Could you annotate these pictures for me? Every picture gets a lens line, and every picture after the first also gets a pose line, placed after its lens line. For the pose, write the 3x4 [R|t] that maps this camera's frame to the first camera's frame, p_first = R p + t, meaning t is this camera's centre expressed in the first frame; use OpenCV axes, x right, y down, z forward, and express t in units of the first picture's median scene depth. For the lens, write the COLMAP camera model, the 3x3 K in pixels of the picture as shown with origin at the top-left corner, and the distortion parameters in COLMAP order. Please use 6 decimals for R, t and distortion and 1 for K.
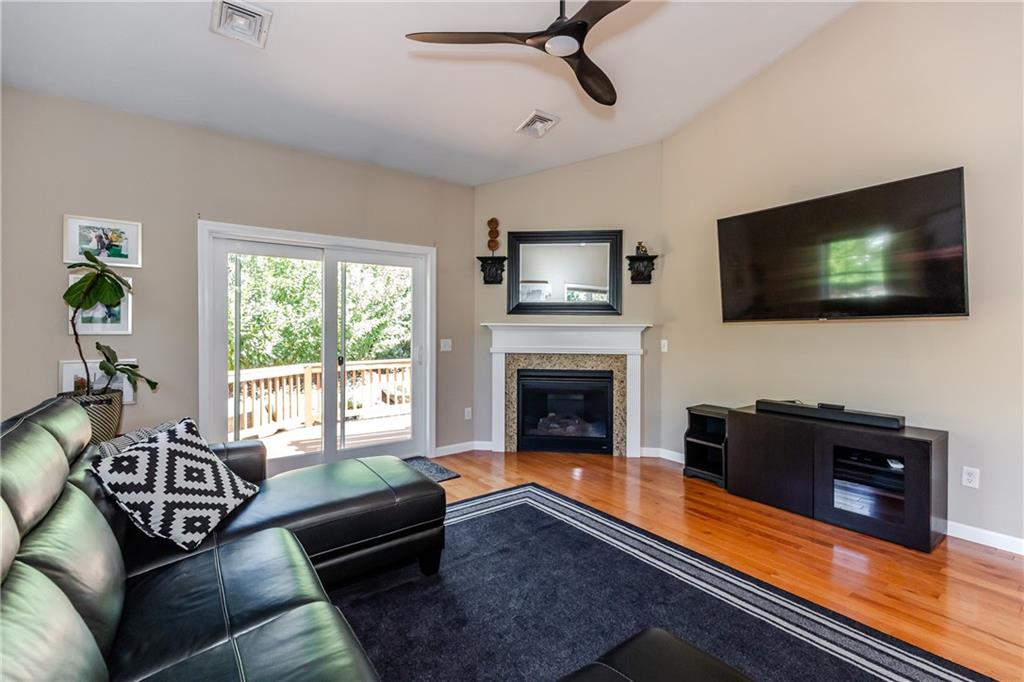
lens RADIAL K [[468.5, 0, 532.0], [0, 468.5, 327.6], [0, 0, 1]] dist [0.009702, -0.001969]
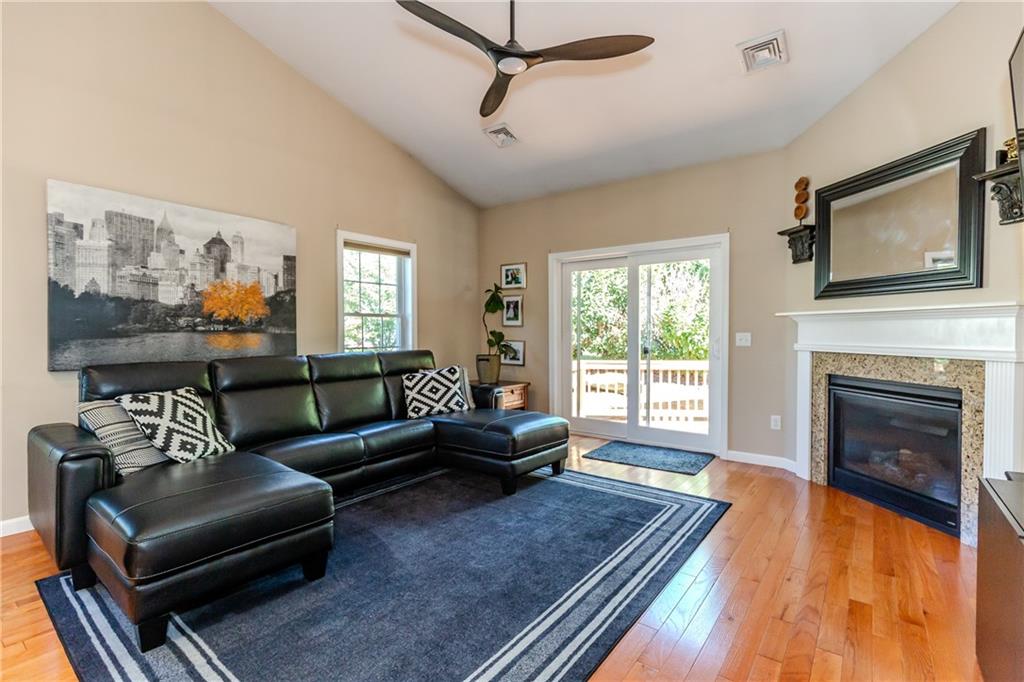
lens RADIAL K [[468.5, 0, 510.7], [0, 468.5, 345.1], [0, 0, 1]] dist [0.009702, -0.001969]
pose [[0.245740, 0.023388, -0.969053, 0.587520], [-0.000580, 0.999712, 0.023980, 0.027136], [0.969335, -0.005331, 0.245683, 0.351892]]
